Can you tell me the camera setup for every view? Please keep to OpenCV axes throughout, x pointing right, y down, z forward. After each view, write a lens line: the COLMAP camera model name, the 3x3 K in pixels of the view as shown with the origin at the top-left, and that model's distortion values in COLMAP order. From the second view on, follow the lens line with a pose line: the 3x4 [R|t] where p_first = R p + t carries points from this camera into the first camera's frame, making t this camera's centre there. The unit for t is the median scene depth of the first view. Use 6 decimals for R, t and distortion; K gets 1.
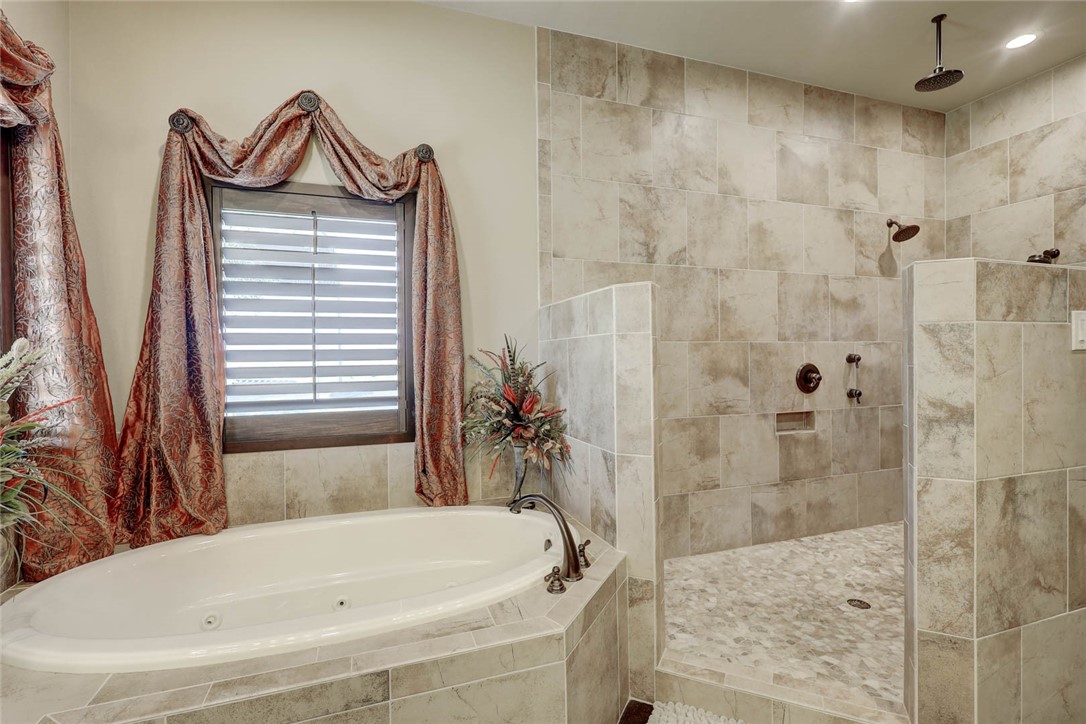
lens RADIAL K [[504.0, 0, 543.0], [0, 504.0, 362.0], [0, 0, 1]] dist [0.000811, 0.000186]
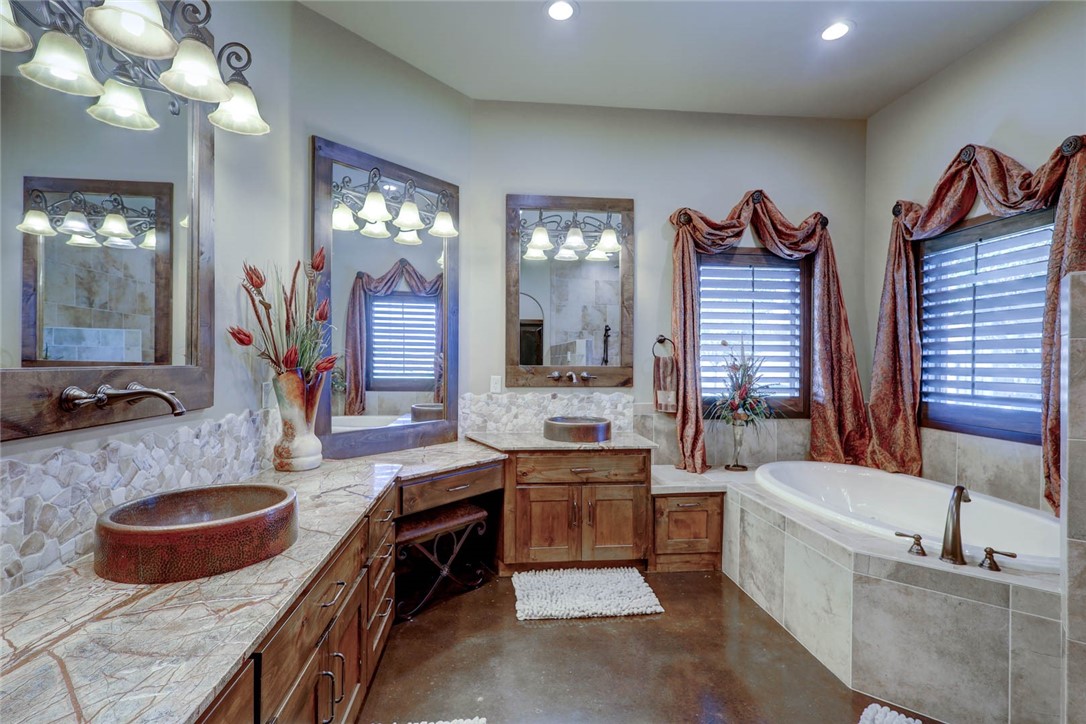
lens RADIAL K [[504.0, 0, 543.0], [0, 504.0, 362.0], [0, 0, 1]] dist [0.000811, 0.000186]
pose [[-0.236482, 0.014144, -0.971533, 0.994927], [-0.013188, 0.999755, 0.017764, -0.012999], [0.971546, 0.017013, -0.236237, 0.283848]]
